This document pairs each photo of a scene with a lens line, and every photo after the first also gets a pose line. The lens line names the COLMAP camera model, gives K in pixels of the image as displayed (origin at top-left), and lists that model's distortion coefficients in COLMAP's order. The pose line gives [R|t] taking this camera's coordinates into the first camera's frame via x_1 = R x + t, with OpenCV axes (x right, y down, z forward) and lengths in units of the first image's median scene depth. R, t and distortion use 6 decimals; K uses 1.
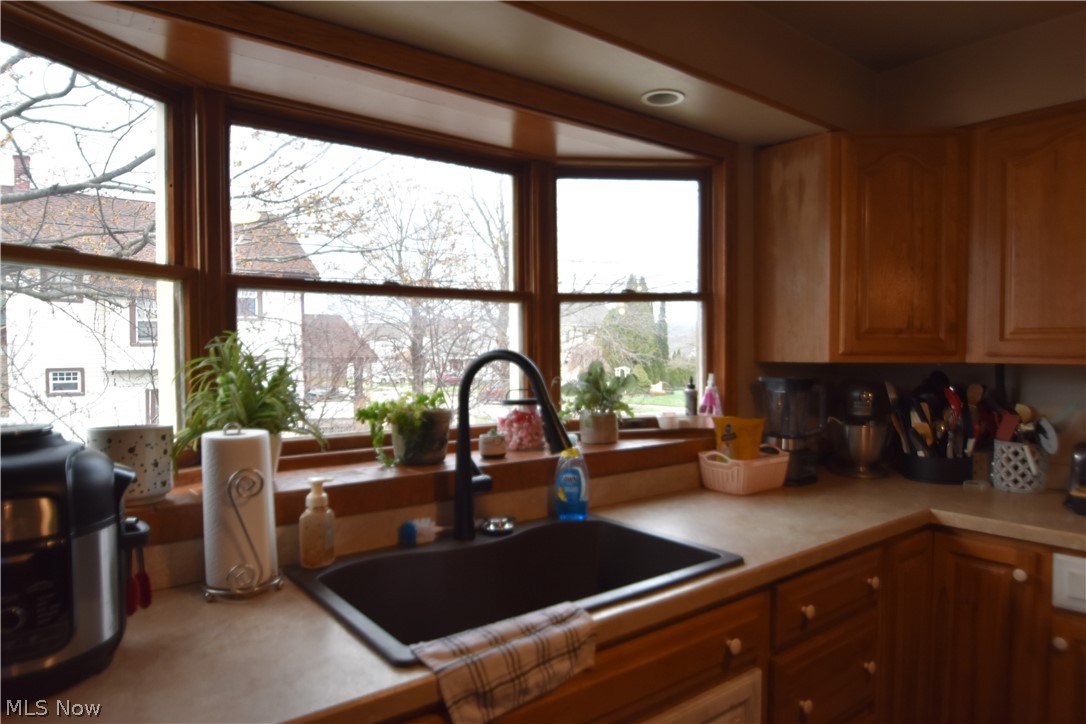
lens RADIAL K [[671.9, 0, 543.6], [0, 671.9, 369.4], [0, 0, 1]] dist [-0.027825, 0.001251]
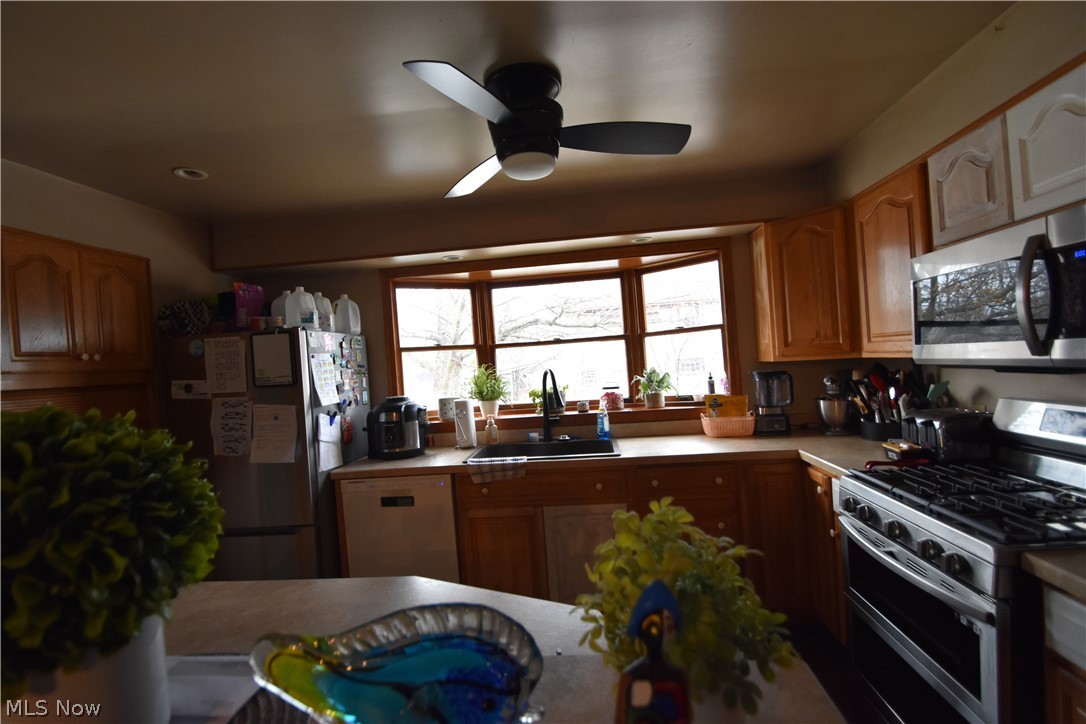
lens RADIAL K [[480.1, 0, 542.7], [0, 480.1, 365.5], [0, 0, 1]] dist [0.004176, -0.011181]
pose [[0.728262, -0.045578, -0.683782, 0.891068], [0.048112, 0.998724, -0.015330, -0.010484], [0.683608, -0.021734, 0.729526, -0.283799]]
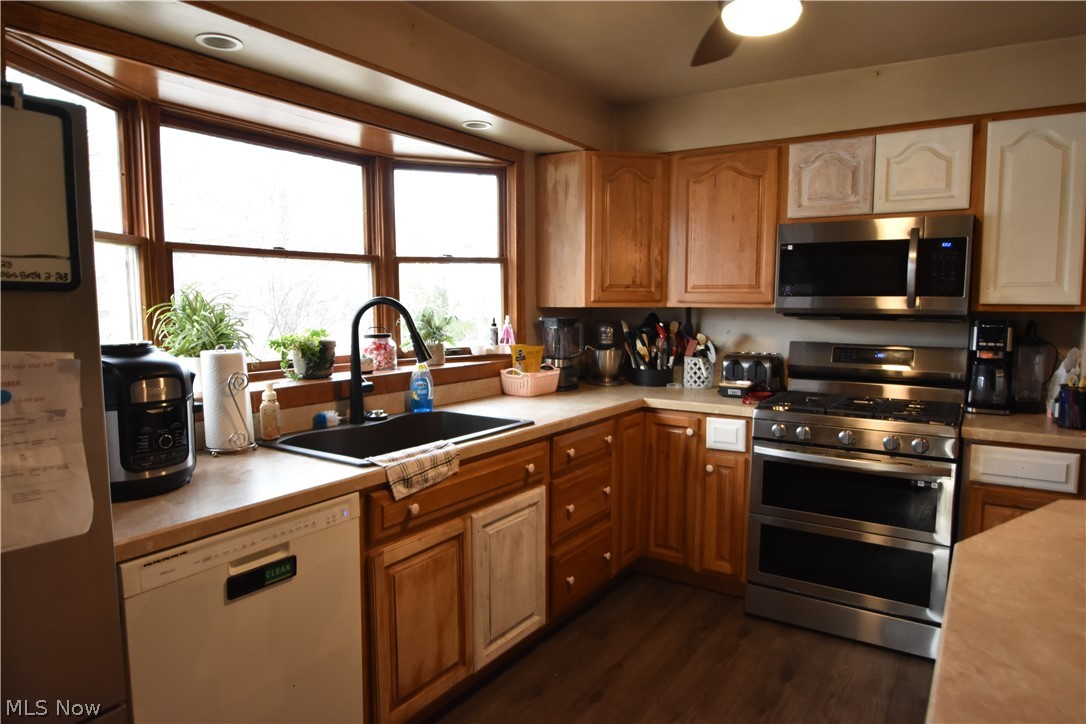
lens RADIAL K [[671.9, 0, 532.8], [0, 671.9, 360.0], [0, 0, 1]] dist [-0.027825, 0.001251]
pose [[0.952486, -0.027081, 0.303376, -0.151946], [0.009522, 0.998200, 0.059208, 0.018966], [-0.304434, -0.053506, 0.951030, -0.427074]]
